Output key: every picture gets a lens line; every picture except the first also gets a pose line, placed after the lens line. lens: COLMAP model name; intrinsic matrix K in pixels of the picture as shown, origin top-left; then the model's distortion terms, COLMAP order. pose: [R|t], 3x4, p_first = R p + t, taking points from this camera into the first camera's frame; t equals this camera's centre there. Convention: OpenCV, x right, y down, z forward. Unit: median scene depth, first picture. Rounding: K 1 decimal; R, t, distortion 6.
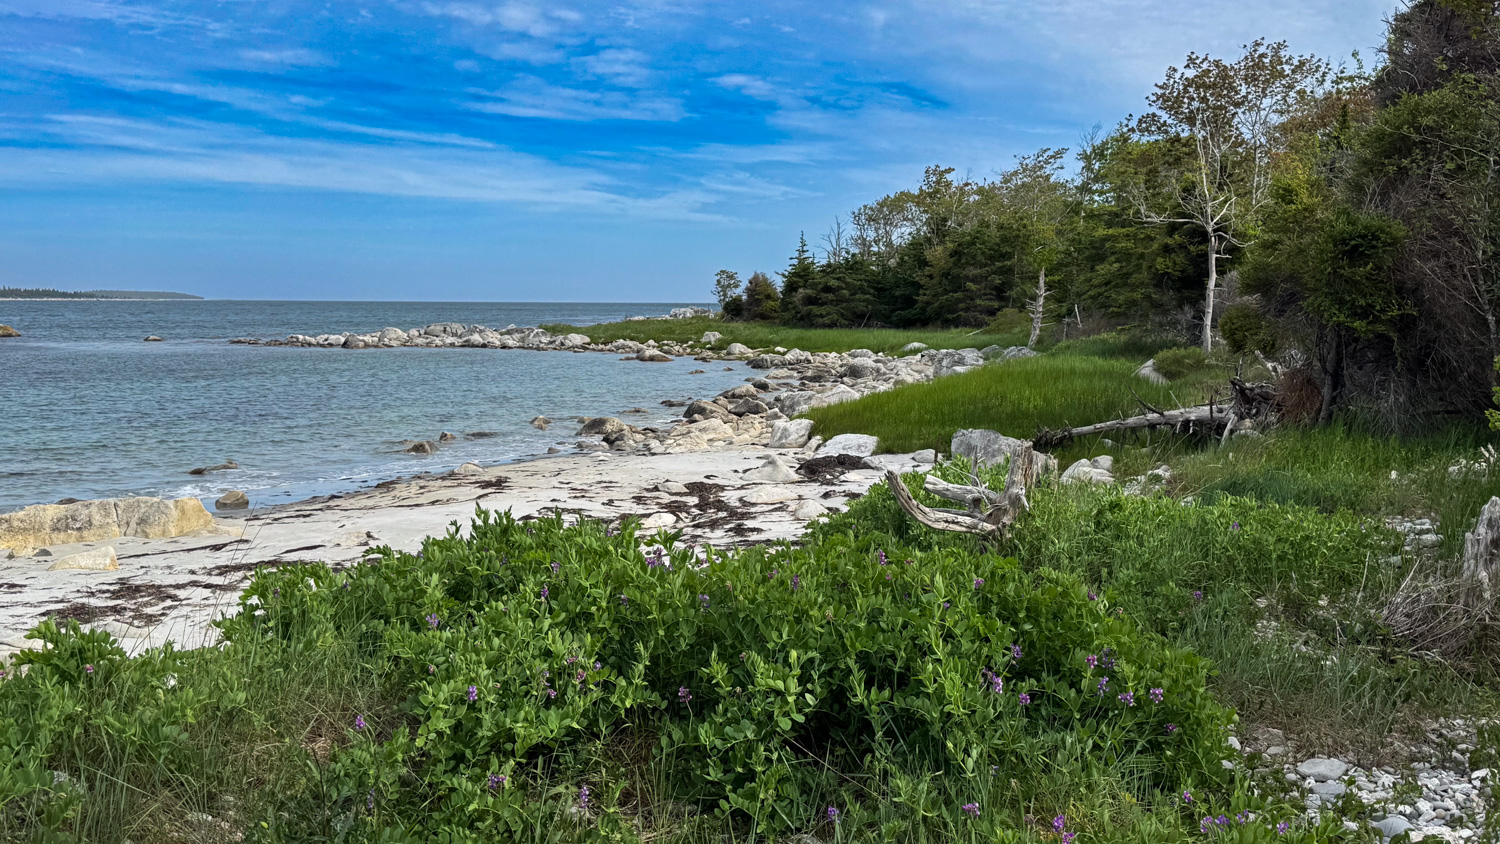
lens RADIAL K [[1479.7, 0, 750.0], [0, 1479.7, 422.0], [0, 0, 1]] dist [0.082616, -0.013584]
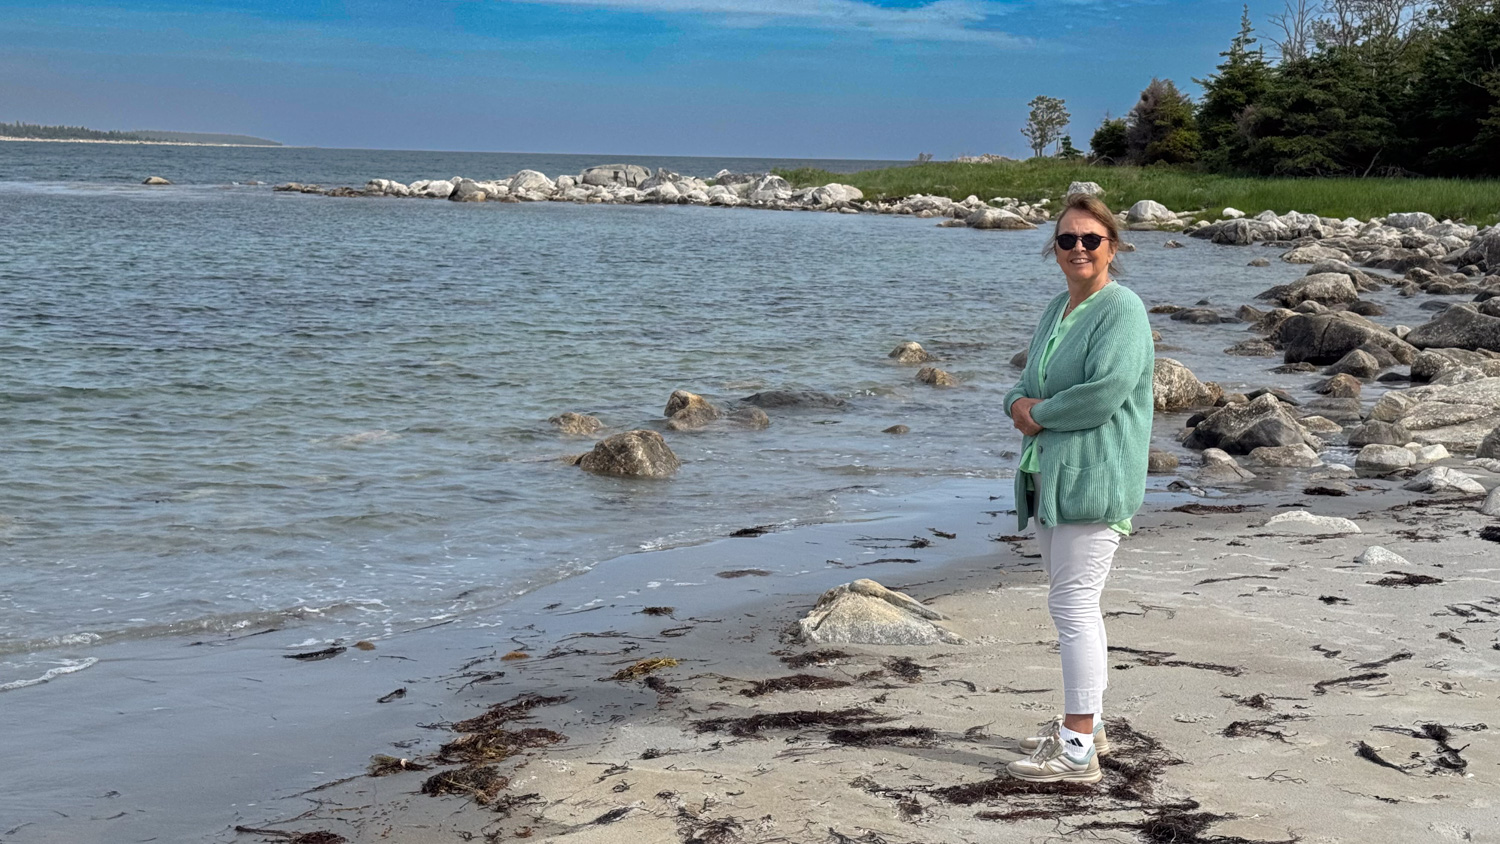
lens RADIAL K [[2124.4, 0, 750.0], [0, 2124.4, 422.0], [0, 0, 1]] dist [0.091462, 0.006904]
pose [[0.990932, 0.031021, -0.130731, -0.039924], [-0.025357, 0.998675, 0.044774, -0.002668], [0.131947, -0.041053, 0.990406, 0.165706]]
